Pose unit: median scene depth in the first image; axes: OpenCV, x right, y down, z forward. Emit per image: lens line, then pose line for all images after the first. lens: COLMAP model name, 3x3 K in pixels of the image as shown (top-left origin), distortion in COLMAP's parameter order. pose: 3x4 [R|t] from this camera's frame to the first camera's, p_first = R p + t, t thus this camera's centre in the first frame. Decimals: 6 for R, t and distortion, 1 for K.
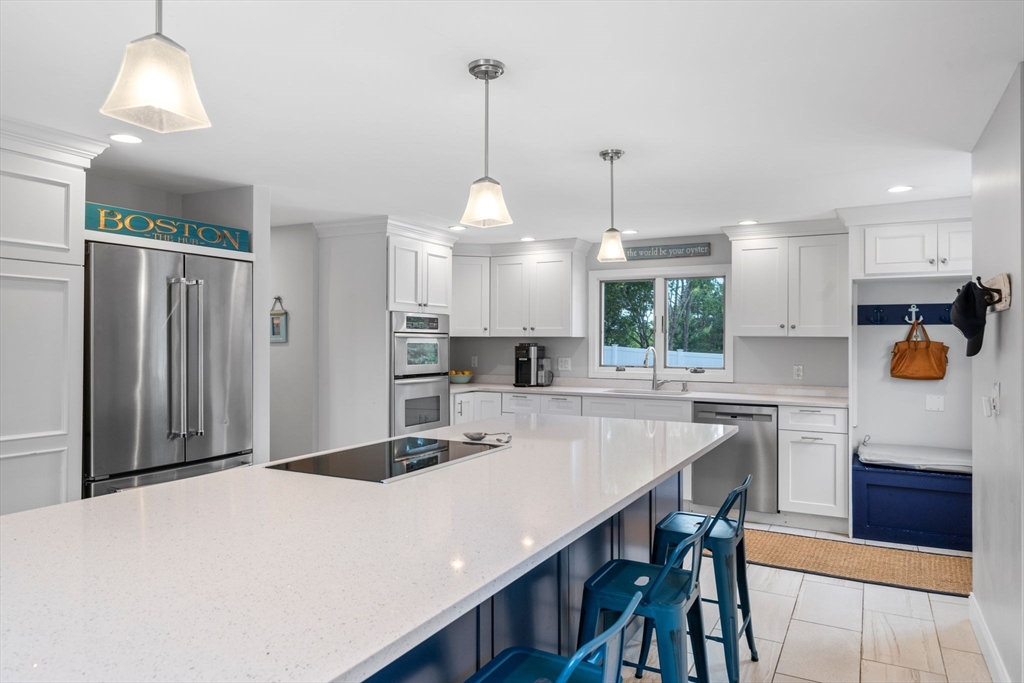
lens RADIAL K [[678.7, 0, 514.6], [0, 678.7, 348.3], [0, 0, 1]] dist [-0.005689, -0.001238]
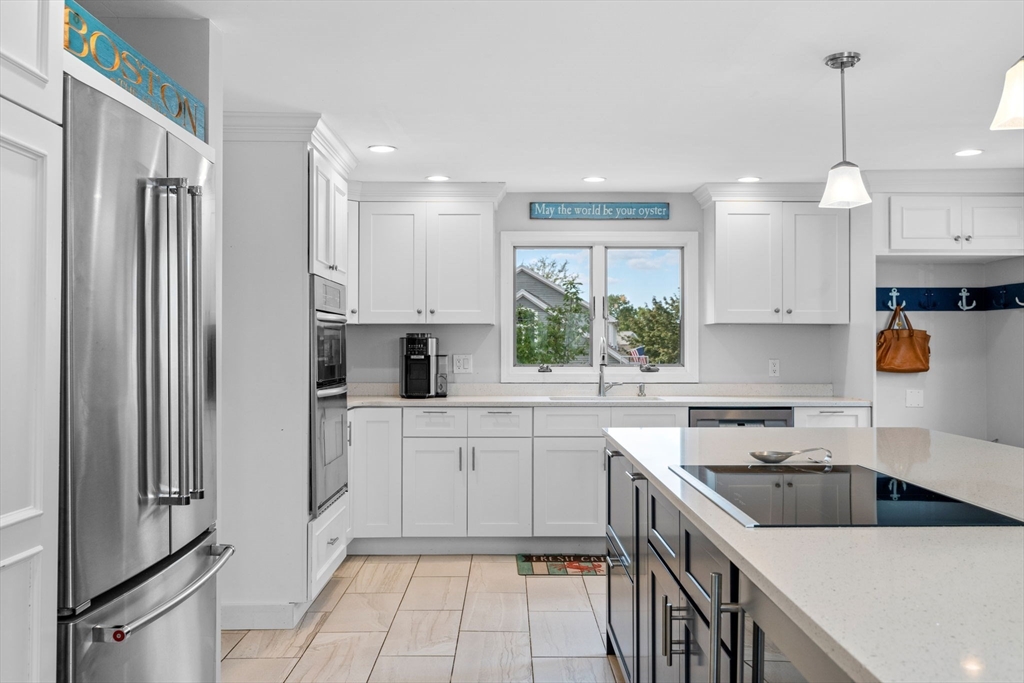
lens RADIAL K [[897.1, 0, 512.0], [0, 897.1, 341.5], [0, 0, 1]] dist [-0.012396, -0.018052]
pose [[0.871822, -0.000295, 0.489823, -0.398585], [0.008891, 0.999845, -0.015222, 0.017640], [-0.489742, 0.017626, 0.871689, 0.215246]]
